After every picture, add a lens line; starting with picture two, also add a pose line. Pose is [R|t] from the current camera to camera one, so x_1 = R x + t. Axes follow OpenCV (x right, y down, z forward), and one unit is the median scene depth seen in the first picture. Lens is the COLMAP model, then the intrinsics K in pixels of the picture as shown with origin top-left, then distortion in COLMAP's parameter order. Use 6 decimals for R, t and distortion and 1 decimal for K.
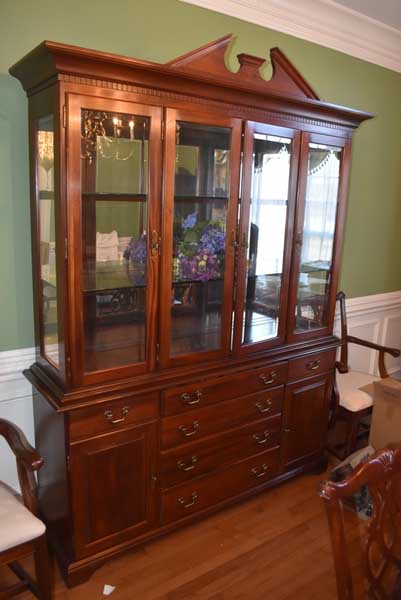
lens RADIAL K [[475.6, 0, 200.5], [0, 475.6, 300.0], [0, 0, 1]] dist [-0.068975, 0.004454]
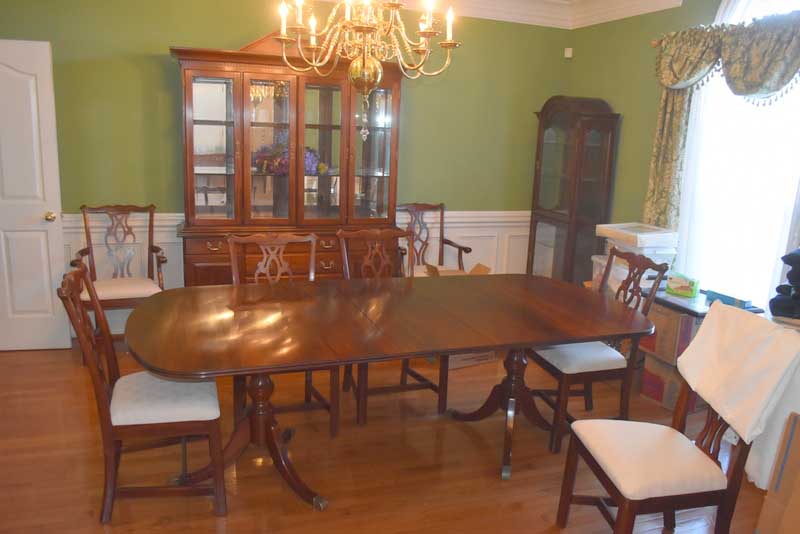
lens RADIAL K [[634.1, 0, 400.0], [0, 634.1, 267.0], [0, 0, 1]] dist [-0.068975, 0.004454]
pose [[0.959967, 0.070653, -0.271056, 1.024089], [-0.073046, 0.997328, 0.001263, 0.243646], [0.270421, 0.018587, 0.962563, -0.969515]]
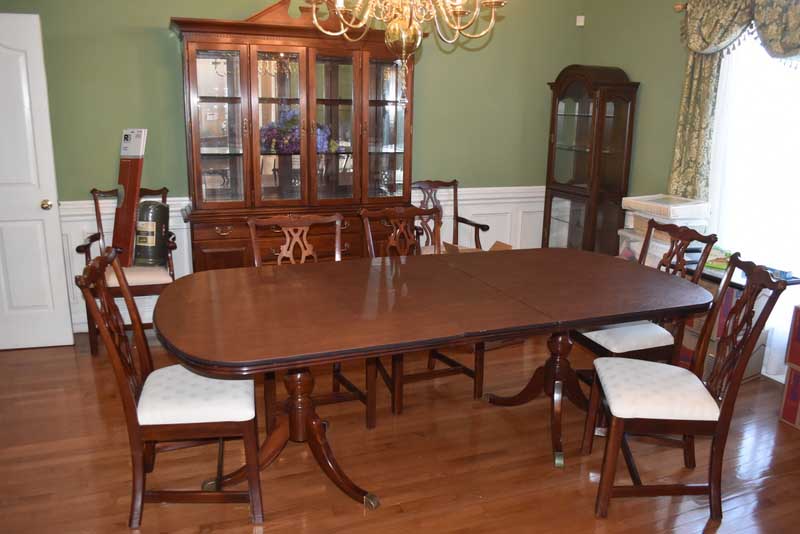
lens RADIAL K [[634.1, 0, 400.0], [0, 634.1, 267.0], [0, 0, 1]] dist [-0.068975, 0.004454]
pose [[0.970469, 0.048777, -0.236245, 0.863784], [-0.043563, 0.998679, 0.027242, 0.257827], [0.237262, -0.016146, 0.971312, -0.910403]]
